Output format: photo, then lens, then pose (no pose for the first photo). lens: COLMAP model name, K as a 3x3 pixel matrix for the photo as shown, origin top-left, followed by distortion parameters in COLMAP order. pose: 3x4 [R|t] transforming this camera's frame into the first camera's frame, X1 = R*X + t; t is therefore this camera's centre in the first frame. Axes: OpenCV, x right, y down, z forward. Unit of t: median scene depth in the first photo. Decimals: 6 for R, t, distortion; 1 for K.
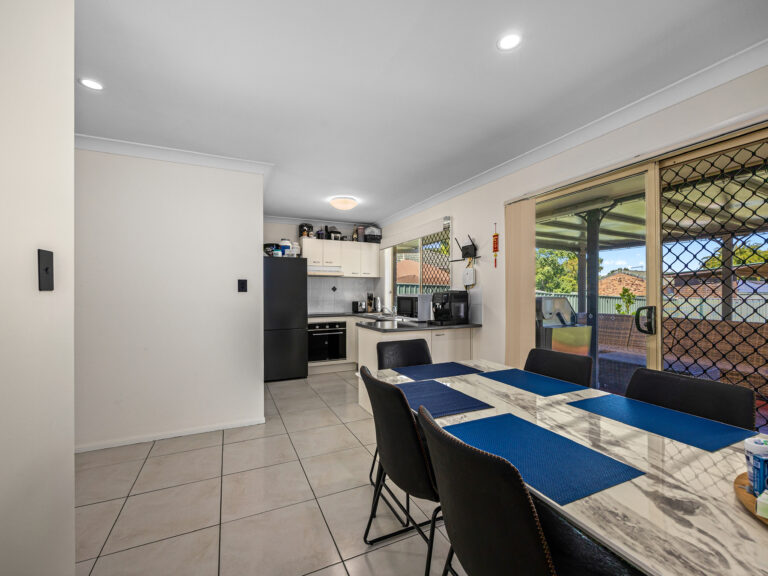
lens RADIAL K [[332.0, 0, 387.5], [0, 332.0, 292.8], [0, 0, 1]] dist [-0.001583, -0.000079]
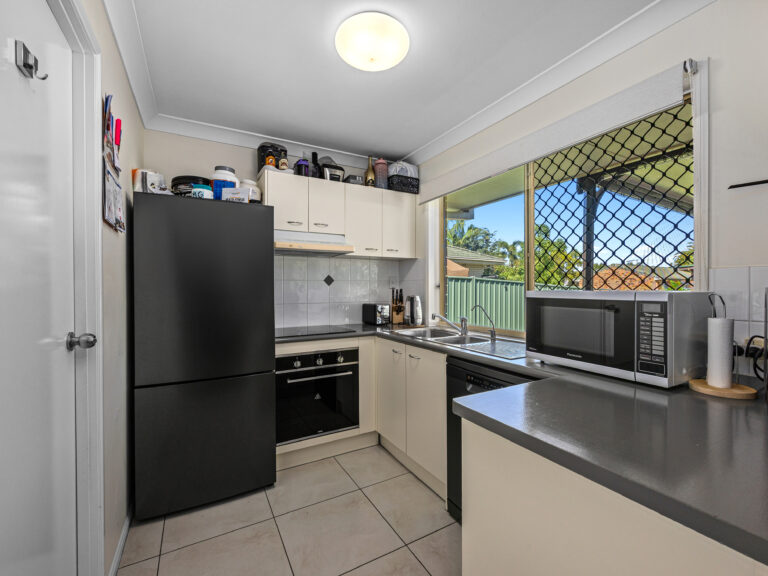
lens RADIAL K [[332.0, 0, 384.0], [0, 332.0, 285.7], [0, 0, 1]] dist [-0.001583, -0.000079]
pose [[0.997533, -0.000798, 0.070200, -0.116392], [0.001249, 0.999979, -0.006376, 0.000642], [-0.070194, 0.006448, 0.997513, 0.502415]]
